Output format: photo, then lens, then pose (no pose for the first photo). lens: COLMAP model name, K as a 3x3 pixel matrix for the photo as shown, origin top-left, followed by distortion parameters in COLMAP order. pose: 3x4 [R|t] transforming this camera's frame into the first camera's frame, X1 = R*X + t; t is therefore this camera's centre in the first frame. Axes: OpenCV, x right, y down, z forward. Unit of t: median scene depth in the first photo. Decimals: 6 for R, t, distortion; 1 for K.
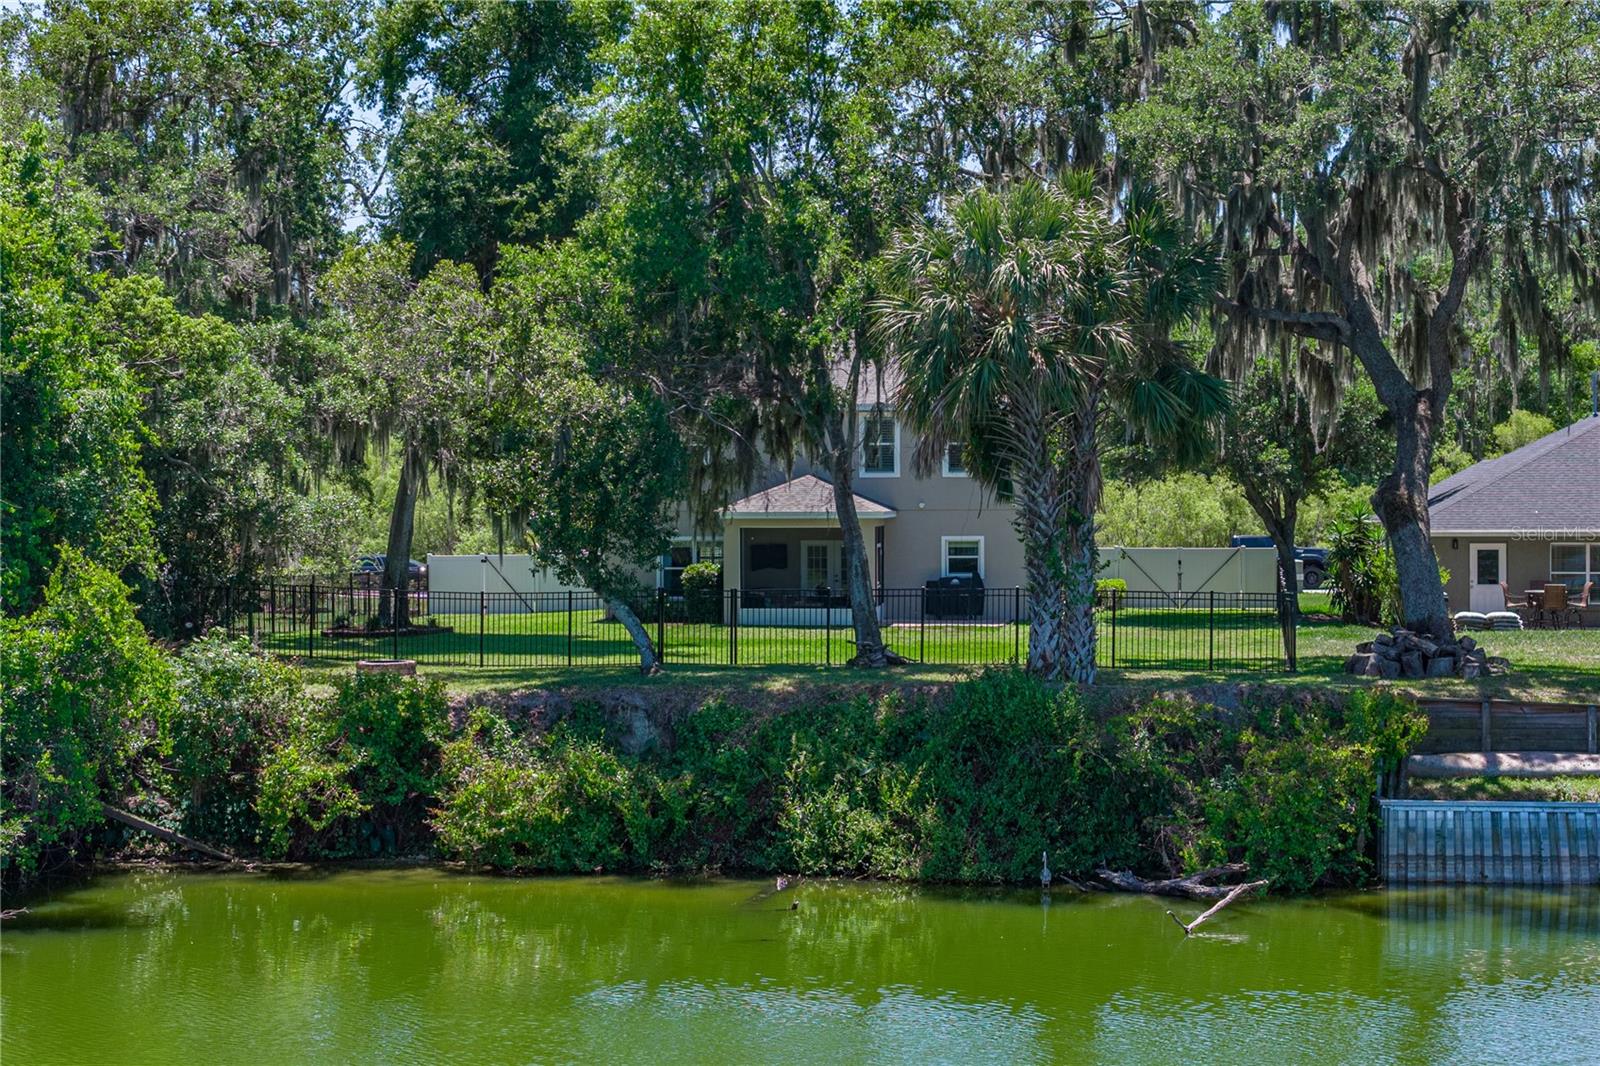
lens RADIAL K [[3343.6, 0, 800.0], [0, 3343.6, 533.0], [0, 0, 1]] dist [-0.234356, 2.883341]
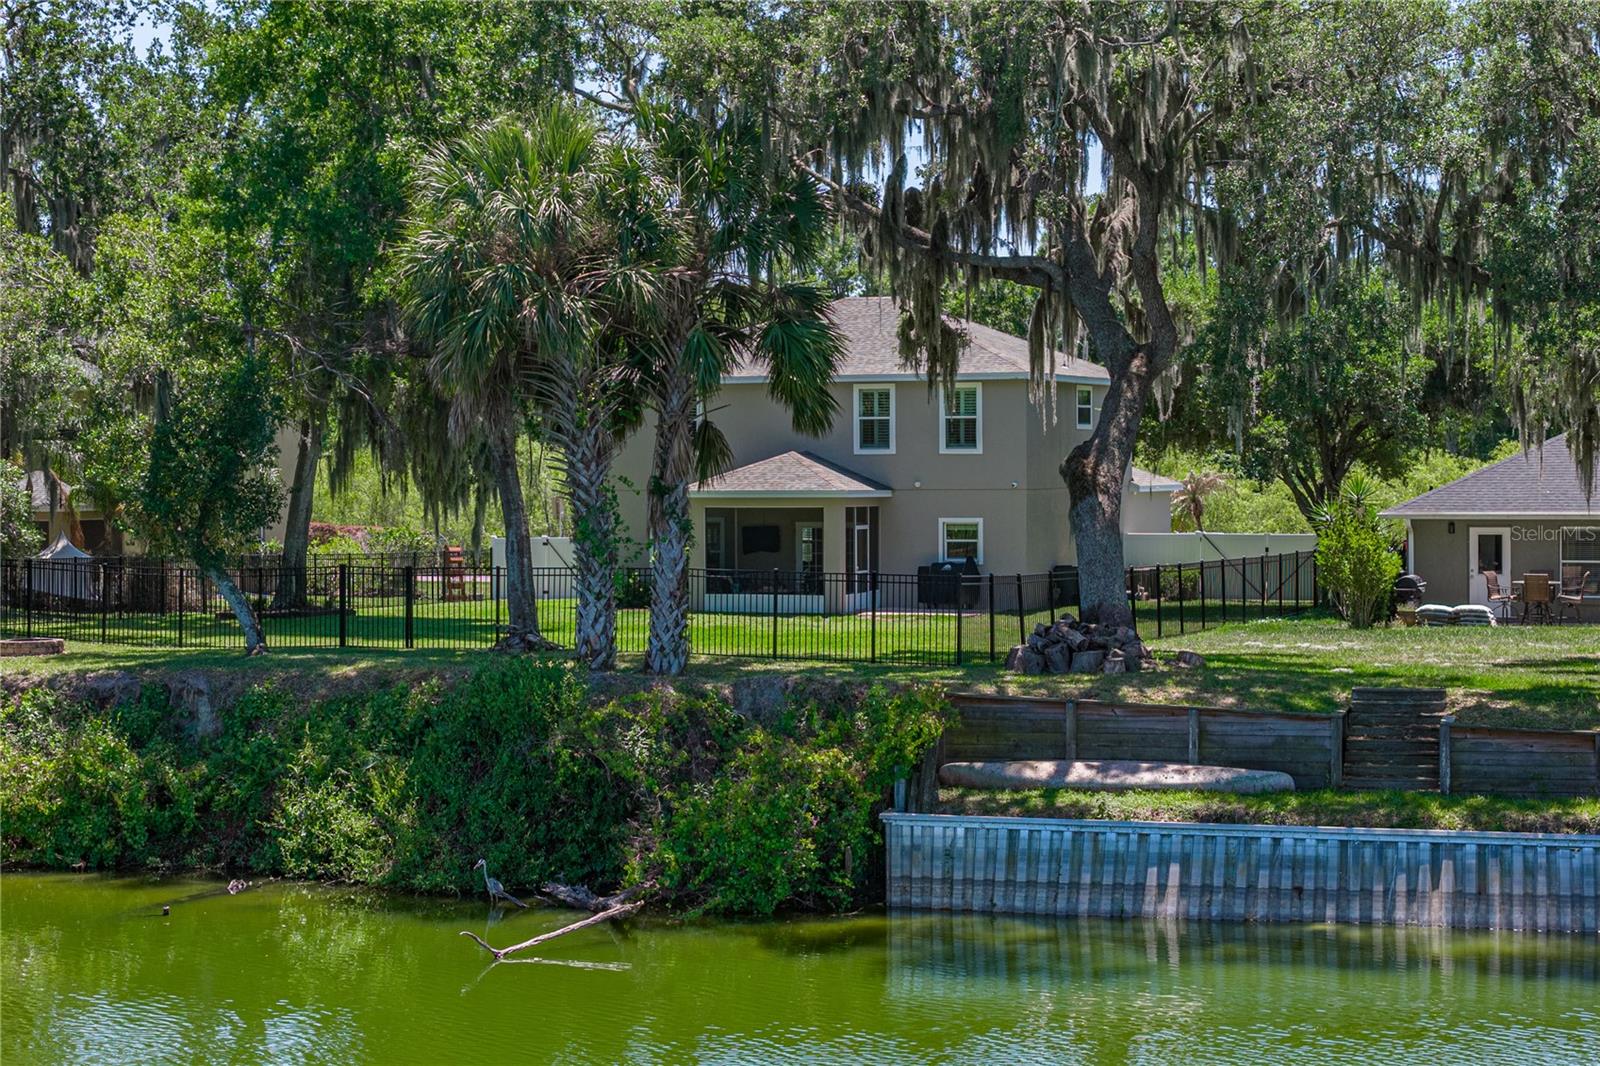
lens RADIAL K [[3343.6, 0, 800.0], [0, 3343.6, 533.0], [0, 0, 1]] dist [-0.234356, 2.883341]
pose [[0.972800, 0.005517, -0.231579, 0.341796], [-0.005408, 0.999985, 0.001103, 0.006782], [0.231581, 0.000179, 0.972815, 0.149490]]
